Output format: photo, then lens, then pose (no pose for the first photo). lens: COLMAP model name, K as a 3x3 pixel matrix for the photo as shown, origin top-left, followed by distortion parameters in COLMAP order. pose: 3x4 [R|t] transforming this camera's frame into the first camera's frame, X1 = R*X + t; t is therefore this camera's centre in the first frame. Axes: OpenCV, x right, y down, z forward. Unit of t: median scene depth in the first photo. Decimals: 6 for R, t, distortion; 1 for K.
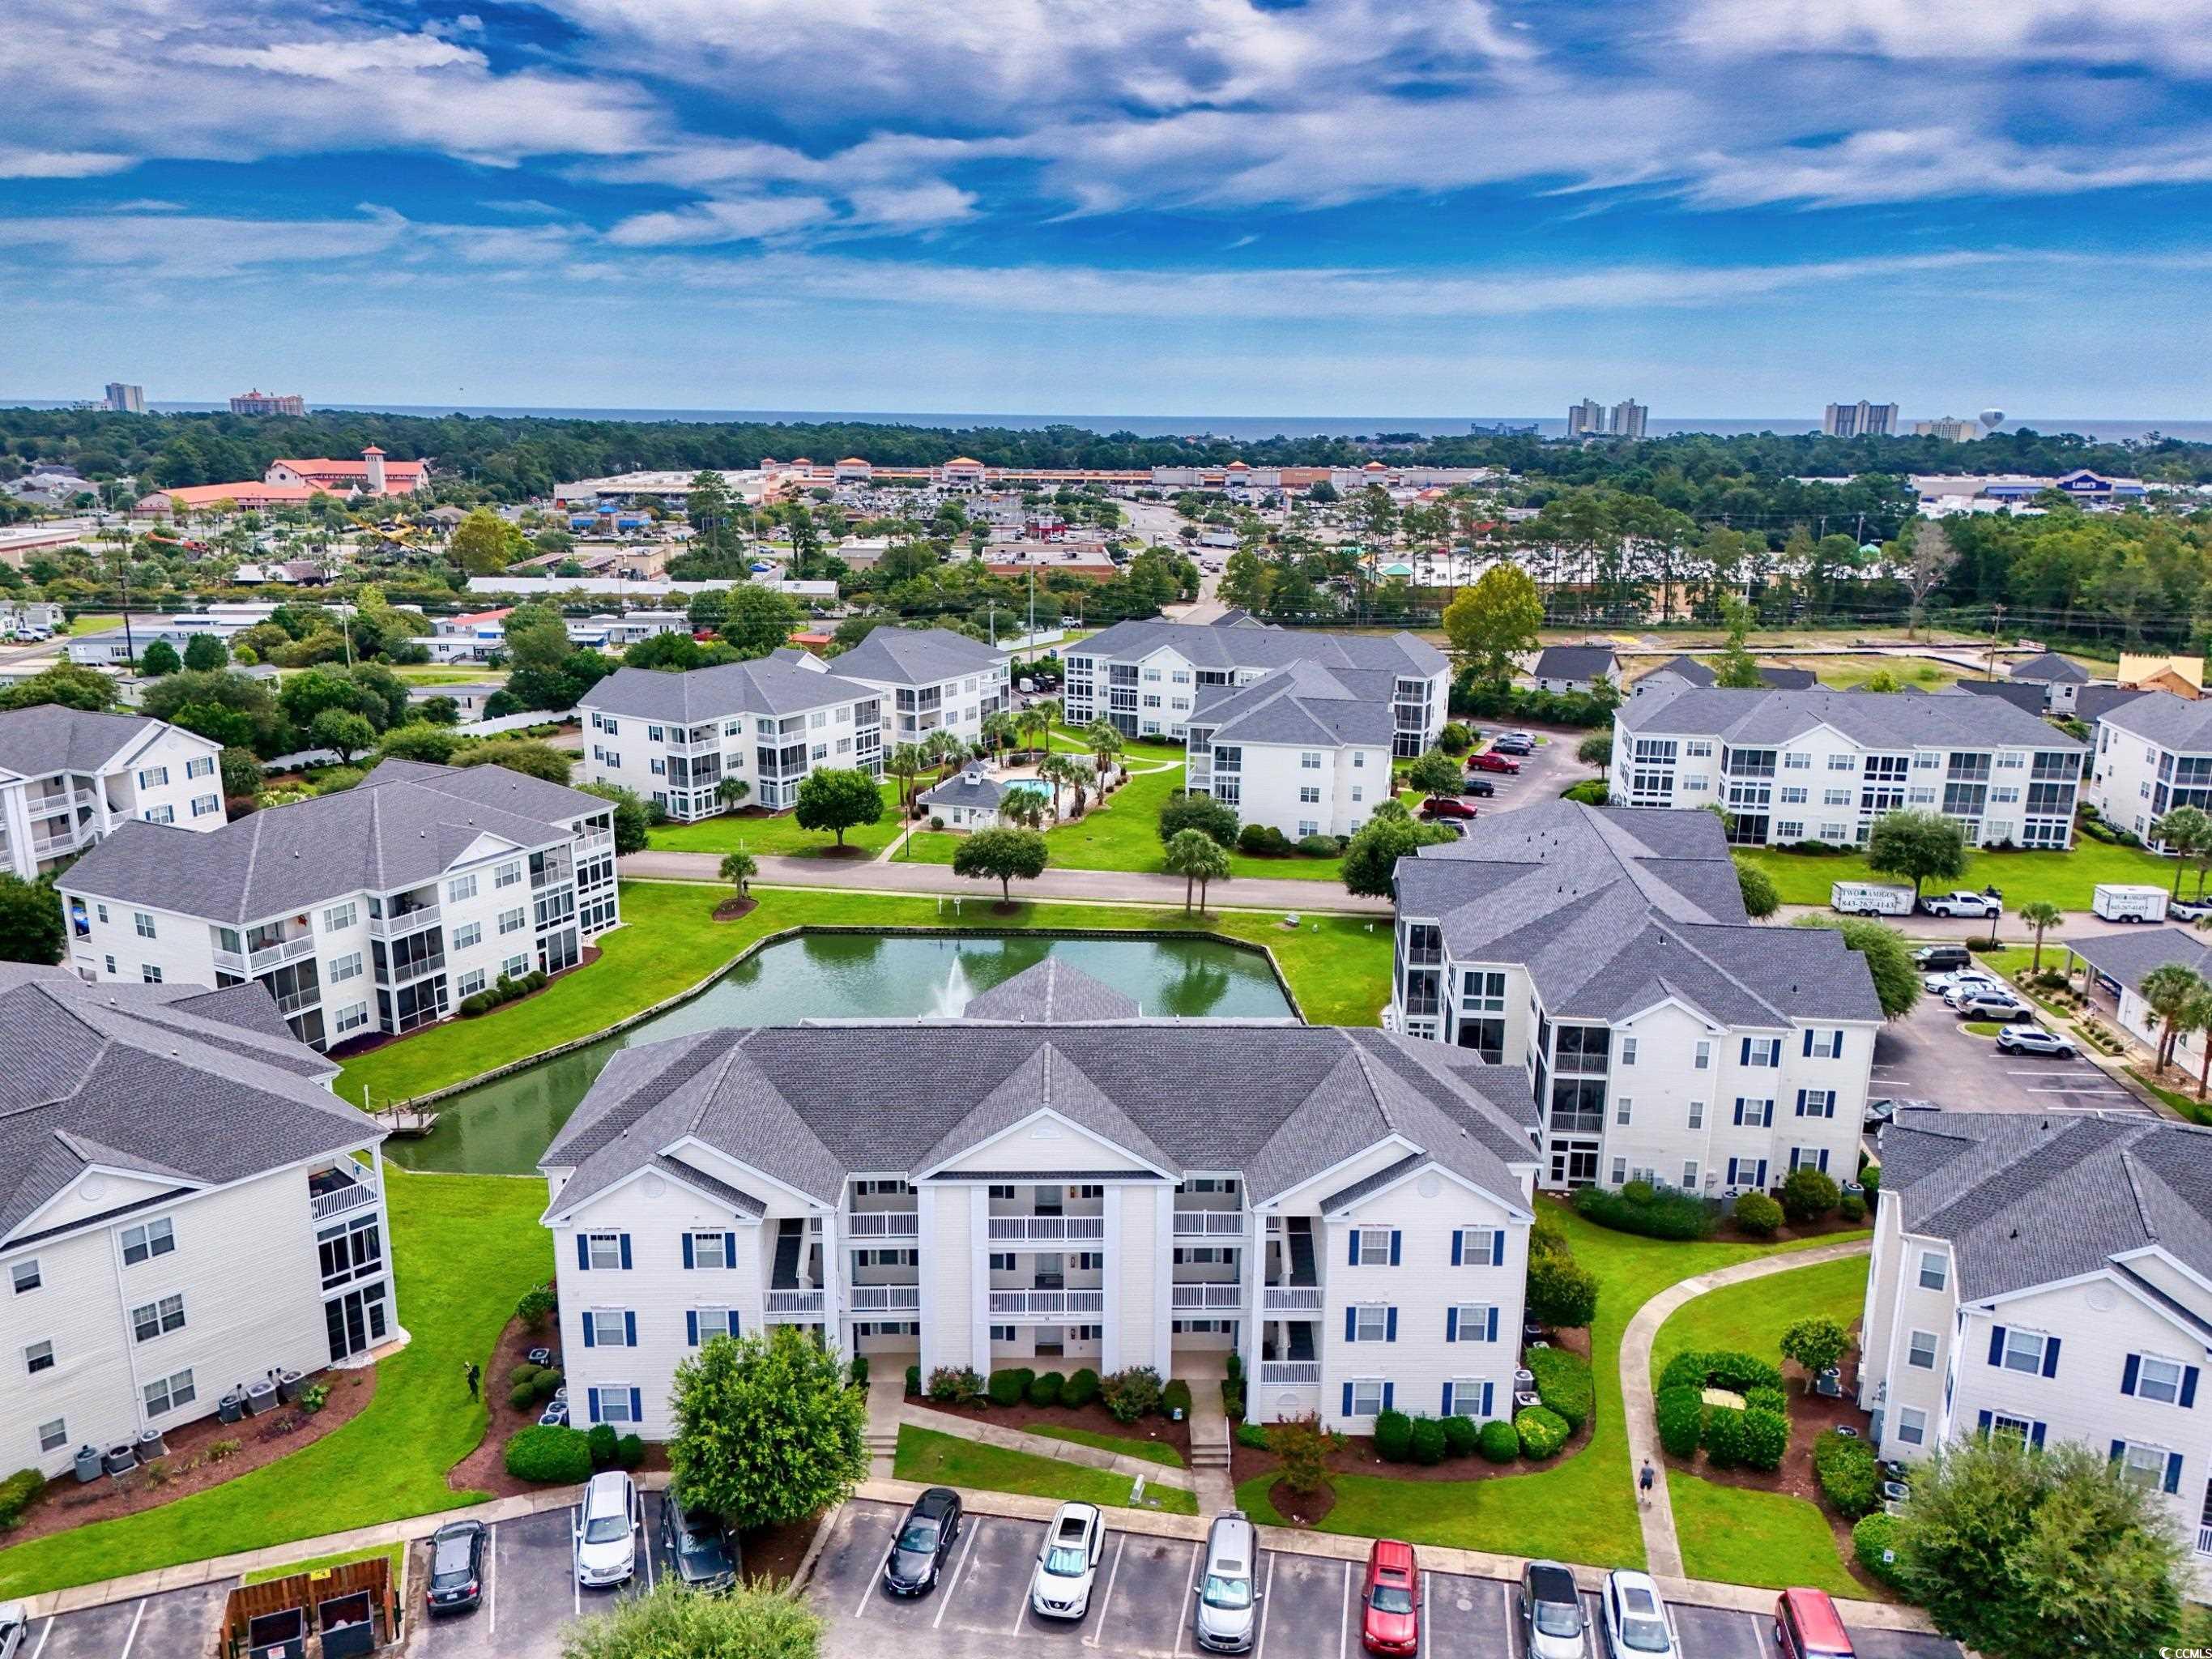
lens RADIAL K [[1633.8, 0, 1112.6], [0, 1633.8, 816.4], [0, 0, 1]] dist [0.067842, -0.063034]
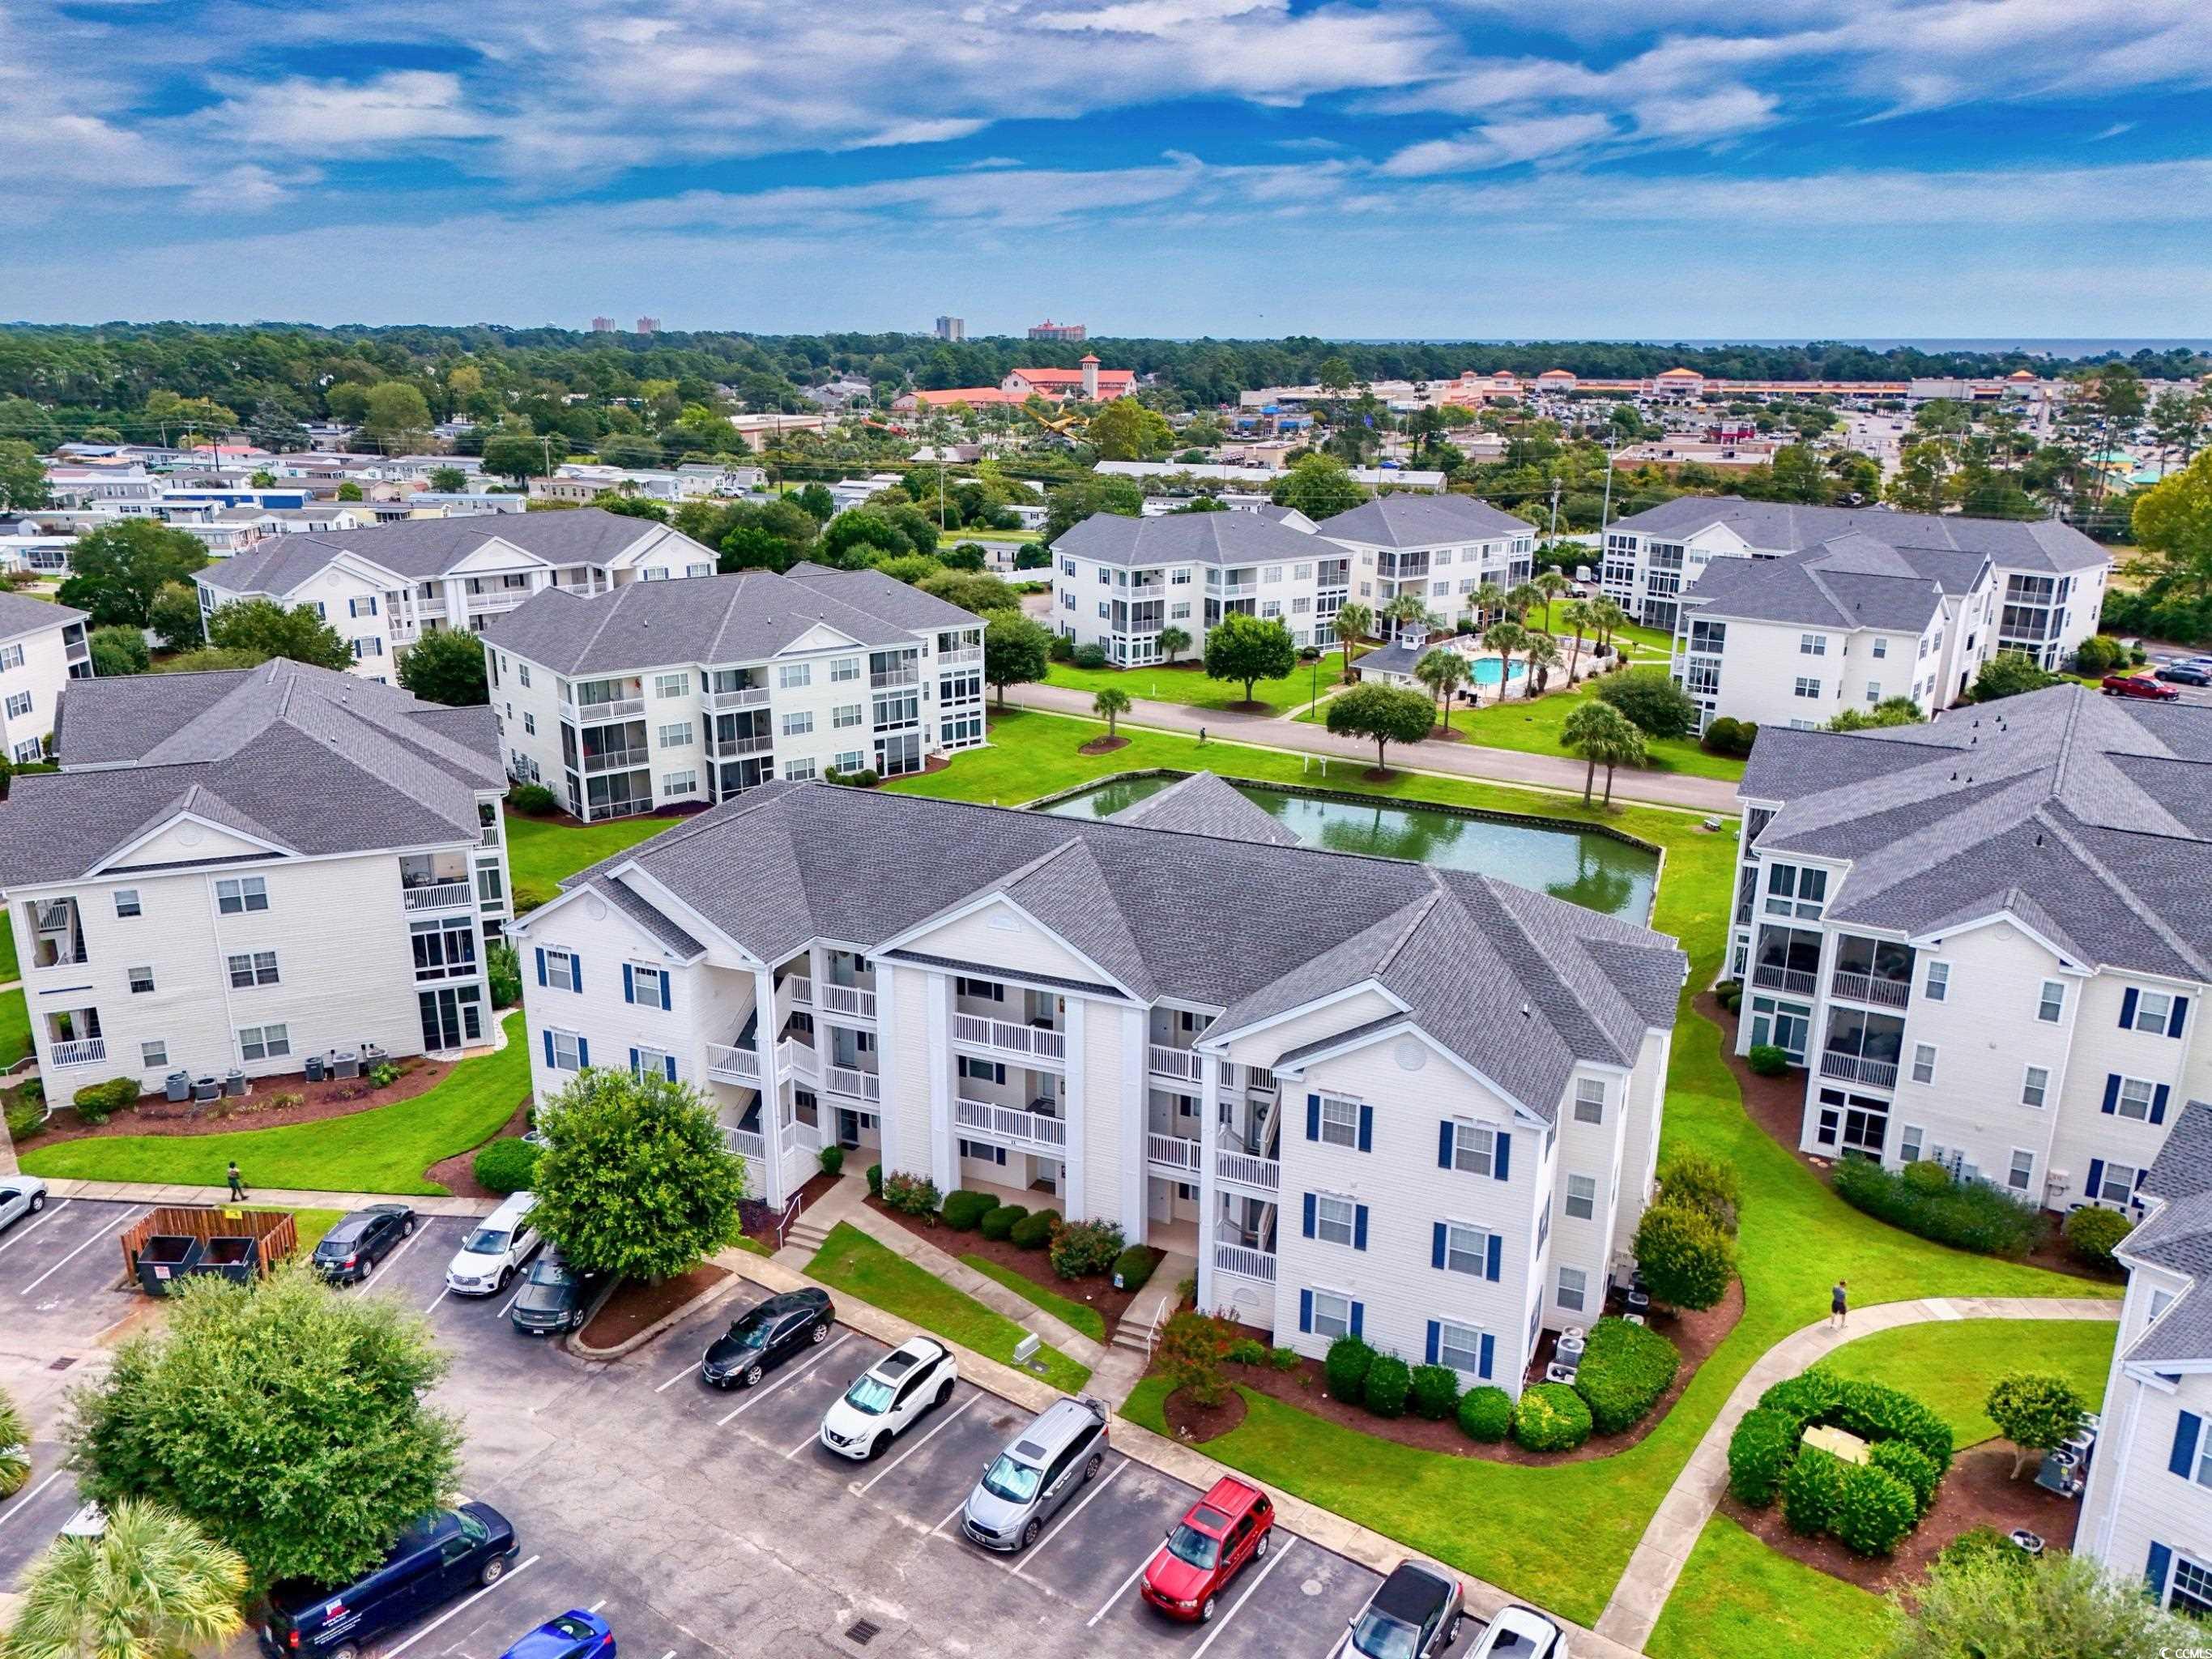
lens RADIAL K [[1633.8, 0, 1106.9], [0, 1633.8, 796.8], [0, 0, 1]] dist [0.067842, -0.063034]
pose [[0.903956, 0.110591, -0.413079, 0.220935], [-0.098952, 0.993858, 0.049537, 0.050457], [0.416020, -0.003905, 0.909347, 0.155590]]
